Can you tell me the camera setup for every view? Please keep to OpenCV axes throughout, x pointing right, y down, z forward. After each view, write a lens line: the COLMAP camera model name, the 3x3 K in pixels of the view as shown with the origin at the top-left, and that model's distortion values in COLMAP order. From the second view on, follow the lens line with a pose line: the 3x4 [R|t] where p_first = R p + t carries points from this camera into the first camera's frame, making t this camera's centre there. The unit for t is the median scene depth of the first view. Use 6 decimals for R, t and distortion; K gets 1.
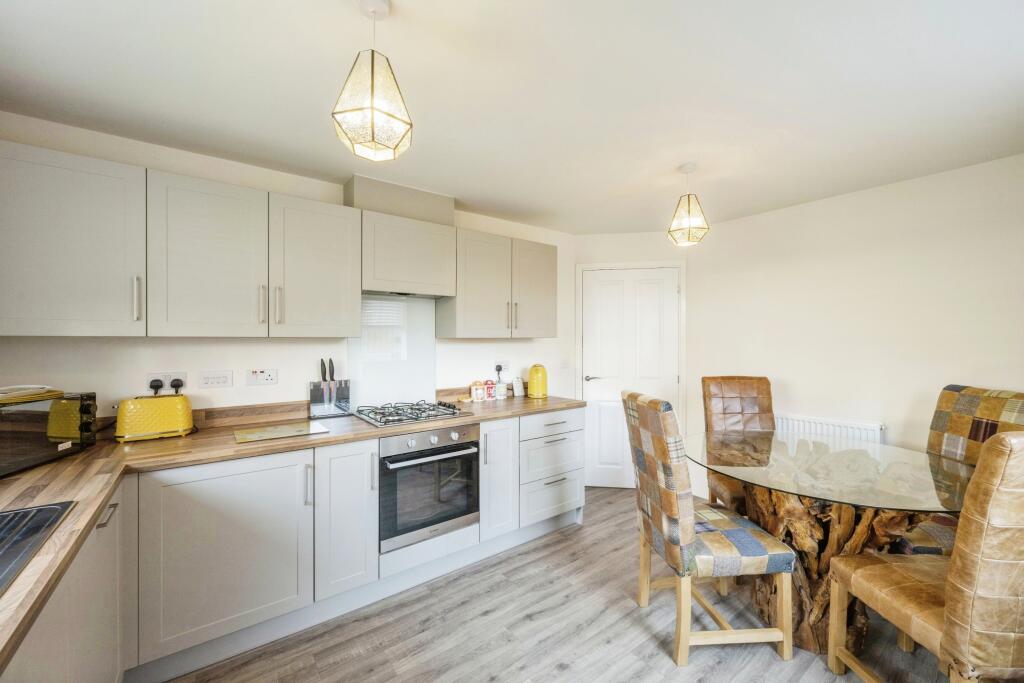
lens RADIAL K [[410.8, 0, 513.9], [0, 410.8, 339.9], [0, 0, 1]] dist [0.000053, -0.000043]
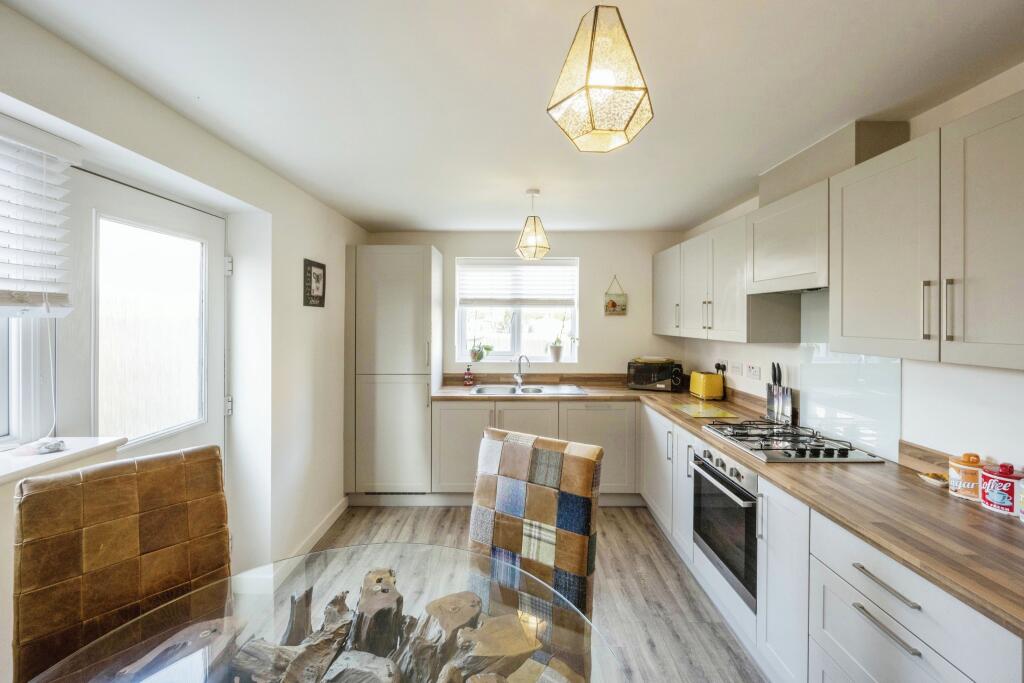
lens RADIAL K [[418.0, 0, 508.7], [0, 418.0, 320.7], [0, 0, 1]] dist [0.000659, 0.000099]
pose [[-0.607495, 0.001585, -0.794322, 0.837836], [-0.002034, 0.999992, 0.003552, -0.066818], [0.794321, 0.003773, -0.607487, 1.252106]]
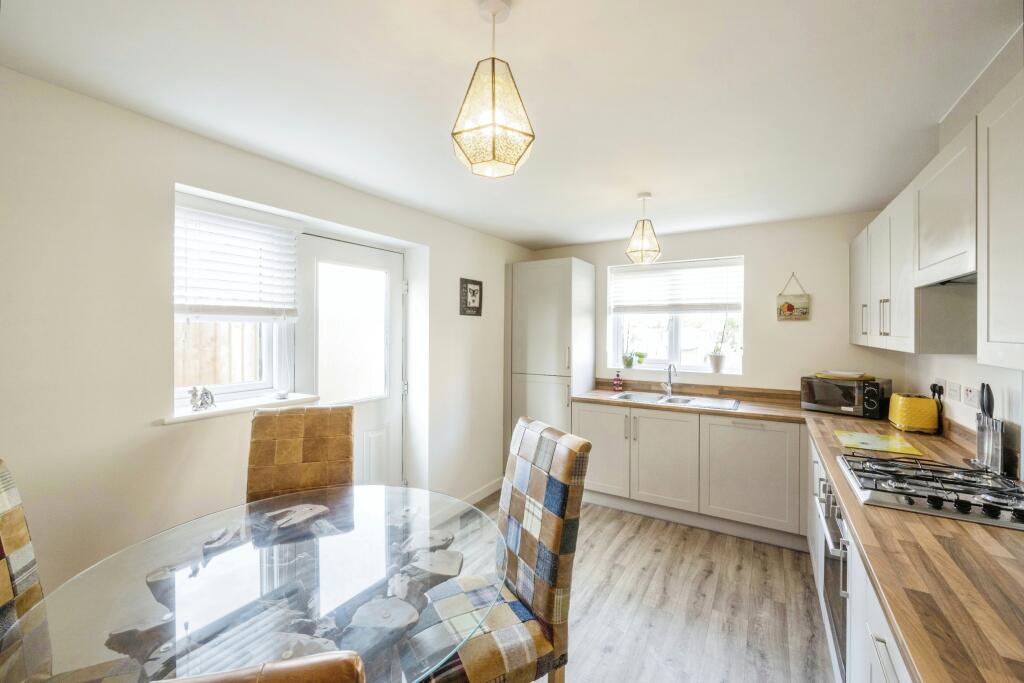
lens RADIAL K [[414.8, 0, 513.6], [0, 414.8, 329.3], [0, 0, 1]] dist [-0.000201, -0.000180]
pose [[-0.931111, -0.000892, -0.364734, 0.606567], [-0.001057, 0.999999, 0.000252, -0.052220], [0.364734, 0.000620, -0.931112, 1.546393]]
